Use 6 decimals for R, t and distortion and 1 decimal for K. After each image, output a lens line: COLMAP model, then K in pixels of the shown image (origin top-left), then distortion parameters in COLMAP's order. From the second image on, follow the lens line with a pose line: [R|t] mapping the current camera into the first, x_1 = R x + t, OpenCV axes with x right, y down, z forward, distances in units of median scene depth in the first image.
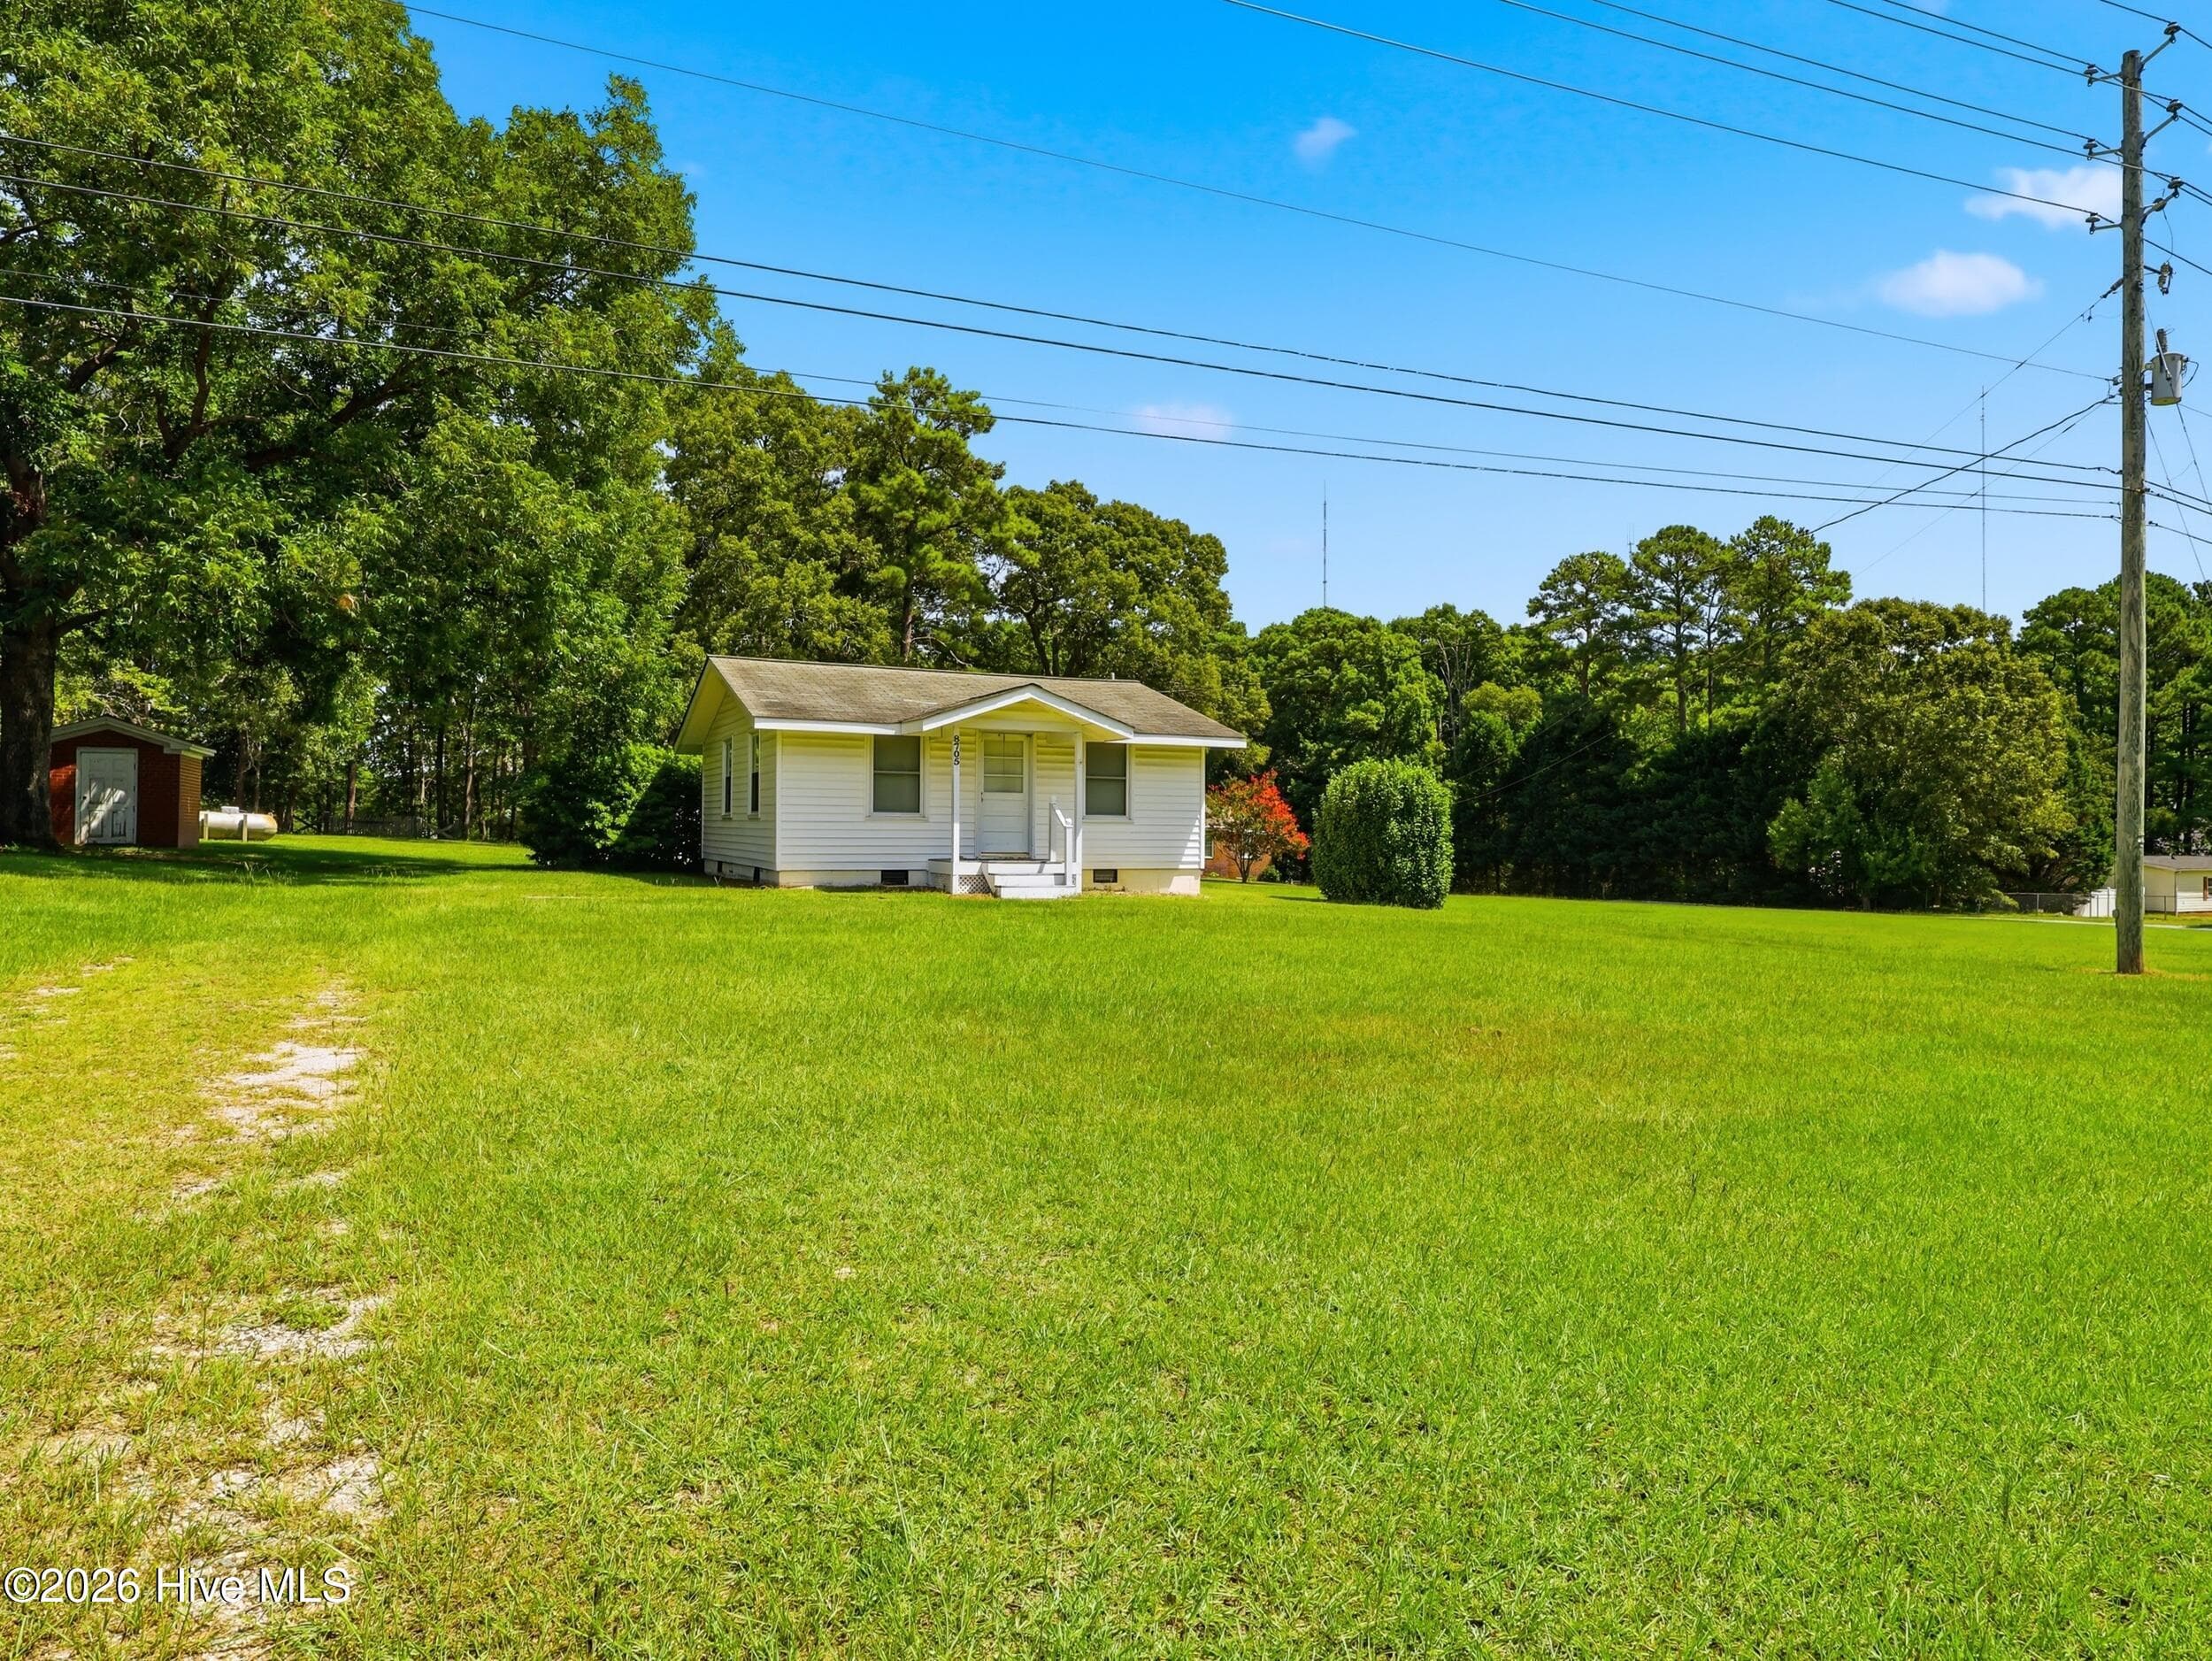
lens RADIAL K [[1533.2, 0, 1106.0], [0, 1533.2, 830.5], [0, 0, 1]] dist [0.083113, -0.066419]
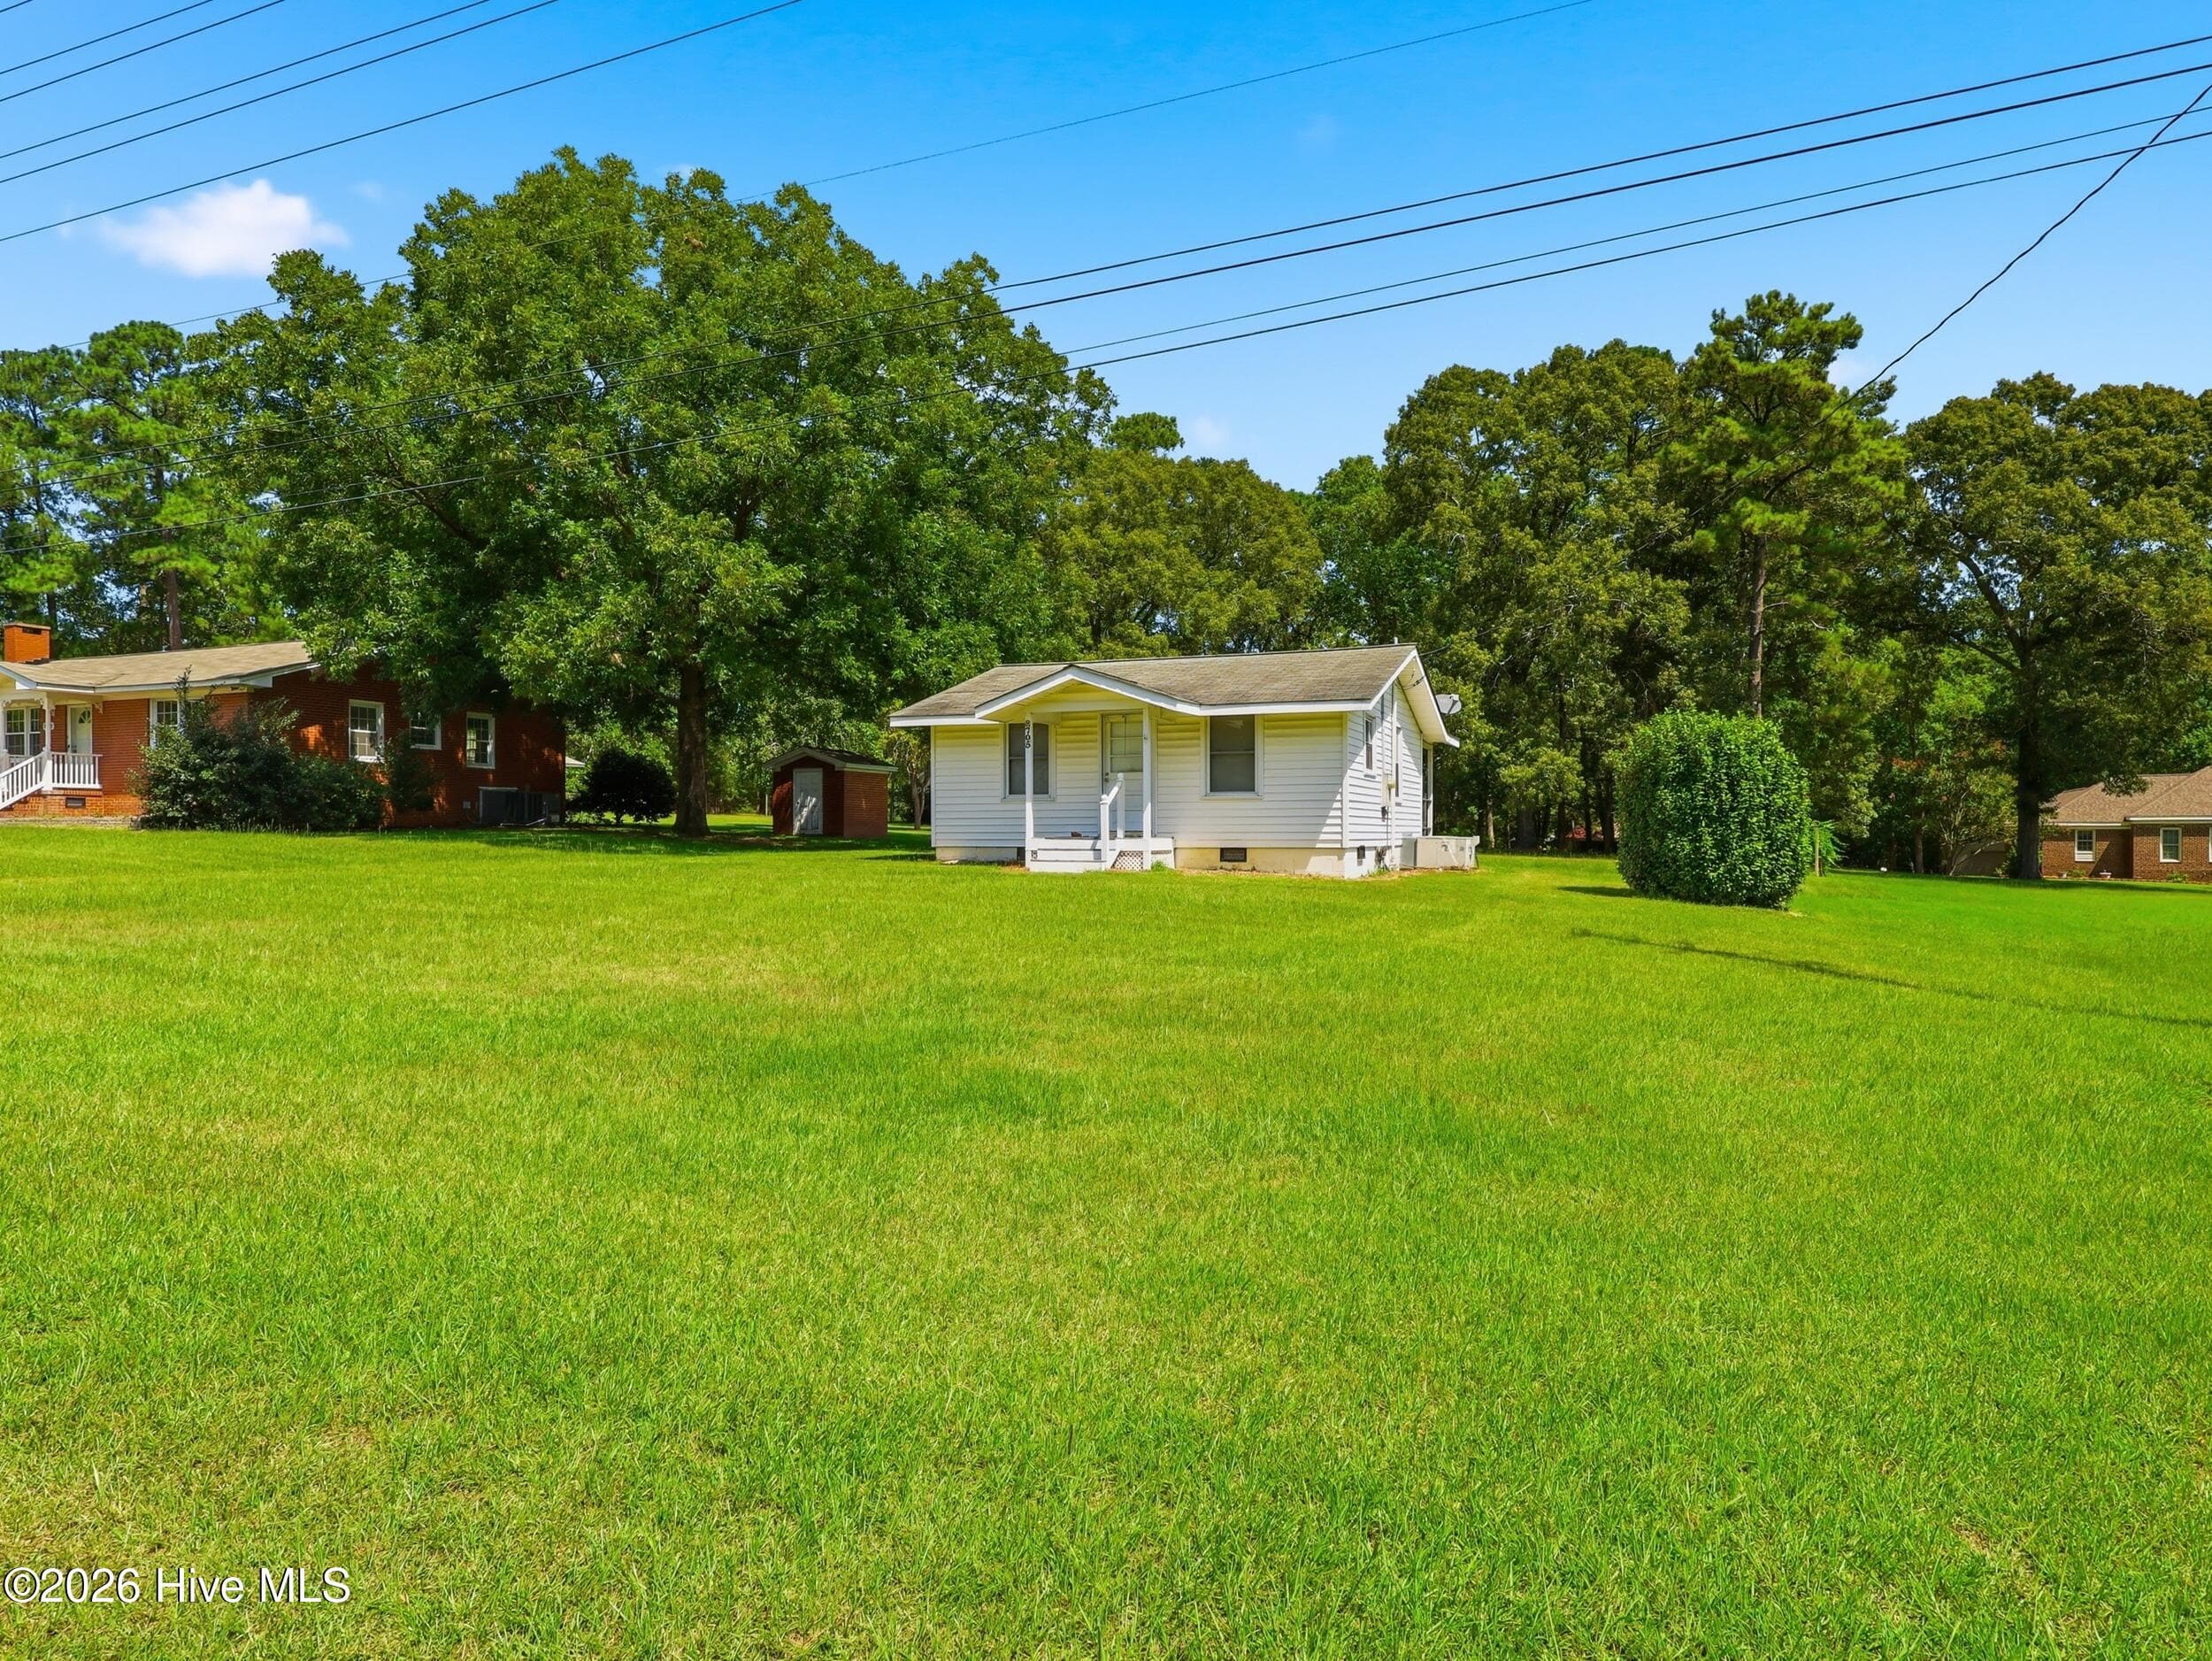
lens RADIAL K [[1533.2, 0, 1106.0], [0, 1533.2, 830.5], [0, 0, 1]] dist [0.083113, -0.066419]
pose [[0.627548, -0.012570, -0.778476, 0.655925], [0.003776, 0.999907, -0.013102, 0.025037], [0.778569, 0.005283, 0.627537, 0.315788]]
